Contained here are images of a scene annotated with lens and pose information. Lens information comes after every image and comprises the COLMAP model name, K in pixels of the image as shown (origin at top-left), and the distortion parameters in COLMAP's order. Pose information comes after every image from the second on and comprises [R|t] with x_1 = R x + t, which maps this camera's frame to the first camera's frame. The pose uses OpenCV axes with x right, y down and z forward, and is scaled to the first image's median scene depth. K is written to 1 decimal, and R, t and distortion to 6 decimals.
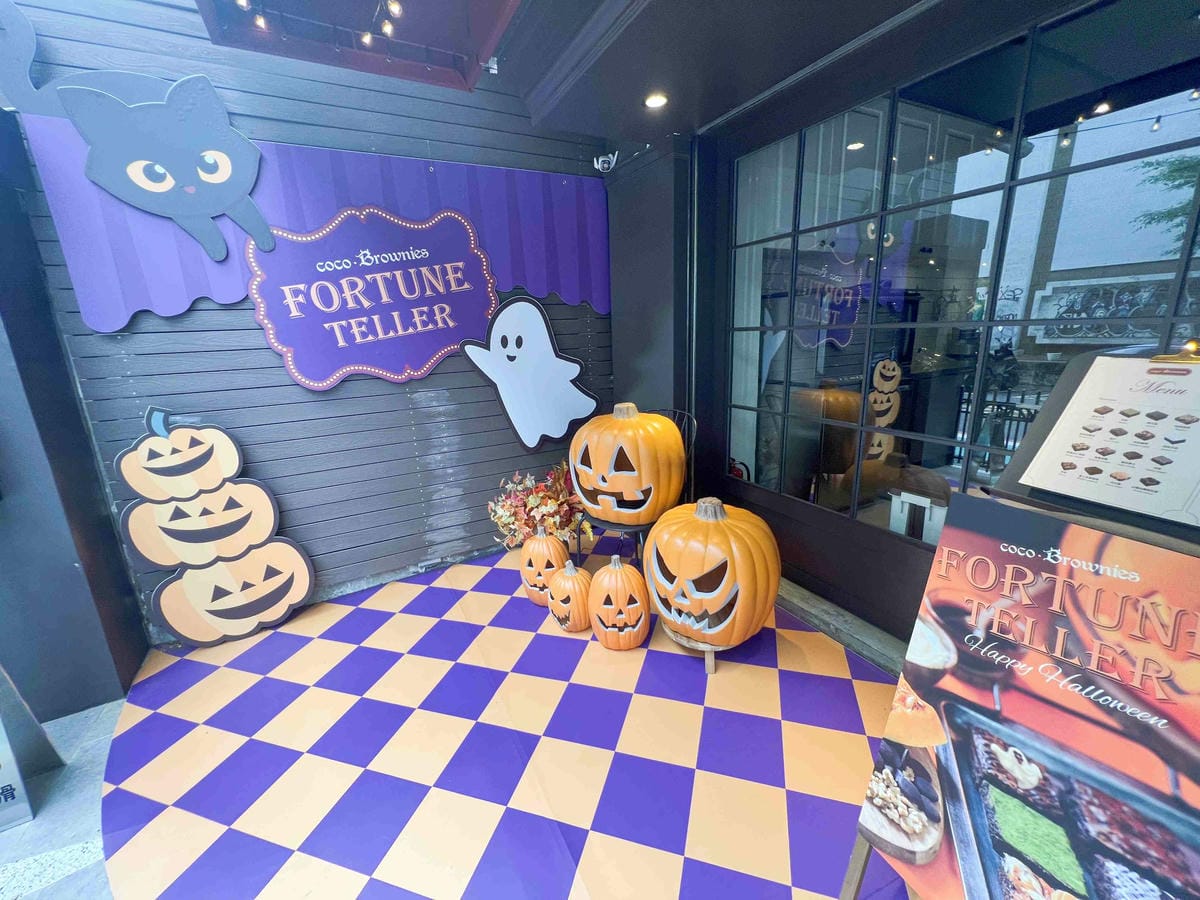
lens RADIAL K [[480.4, 0, 601.1], [0, 480.4, 447.5], [0, 0, 1]] dist [-0.004220, 0.001467]
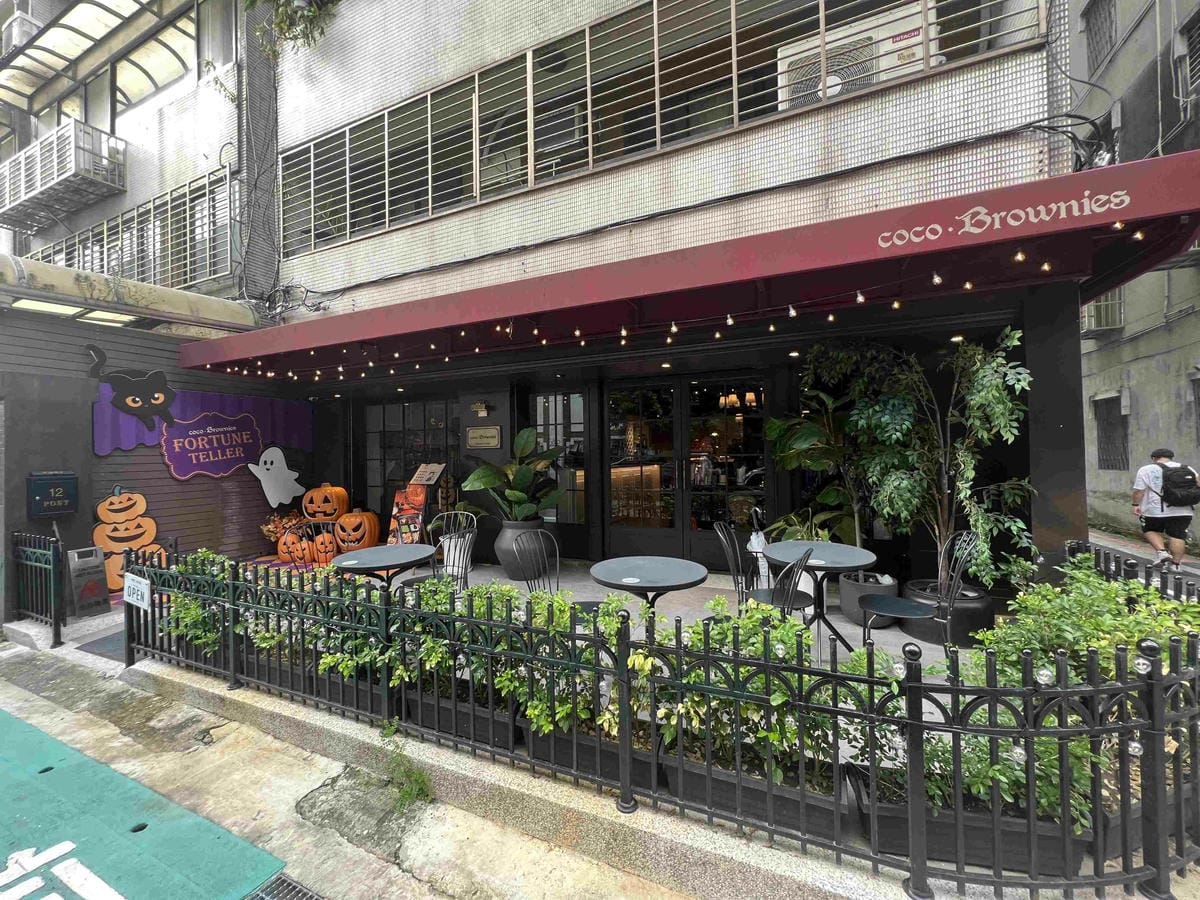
lens RADIAL K [[480.4, 0, 602.4], [0, 480.4, 447.0], [0, 0, 1]] dist [-0.004220, 0.001467]
pose [[0.790043, 0.033326, 0.612145, -0.415511], [0.133197, 0.965337, -0.224460, 0.577184], [-0.598407, 0.258869, 0.758219, -2.286446]]
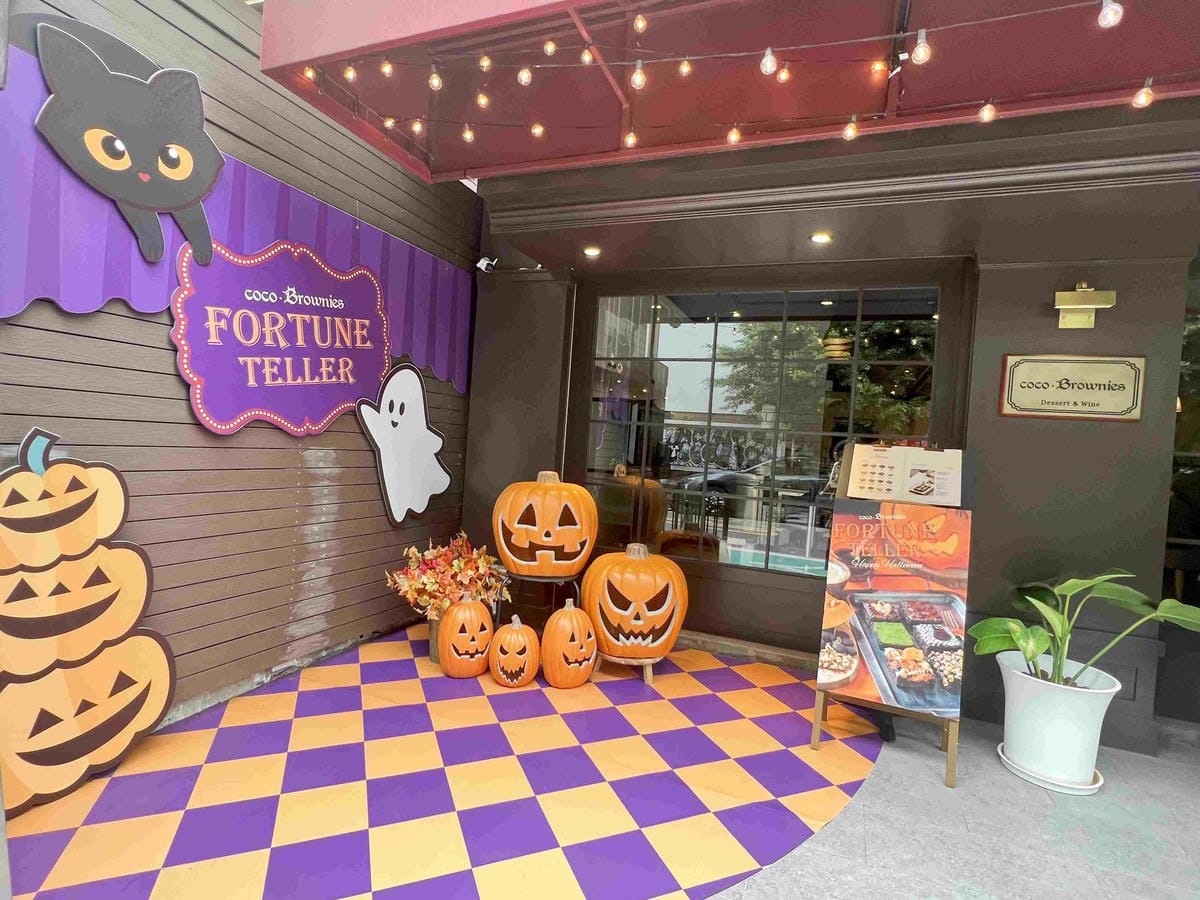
lens RADIAL K [[602.8, 0, 598.6], [0, 602.8, 449.0], [0, 0, 1]] dist [-0.004499, -0.000163]
pose [[0.760825, 0.085813, 0.643259, -0.787631], [0.059063, 0.977949, -0.200320, 0.151655], [-0.646264, 0.190401, 0.738979, -0.156816]]
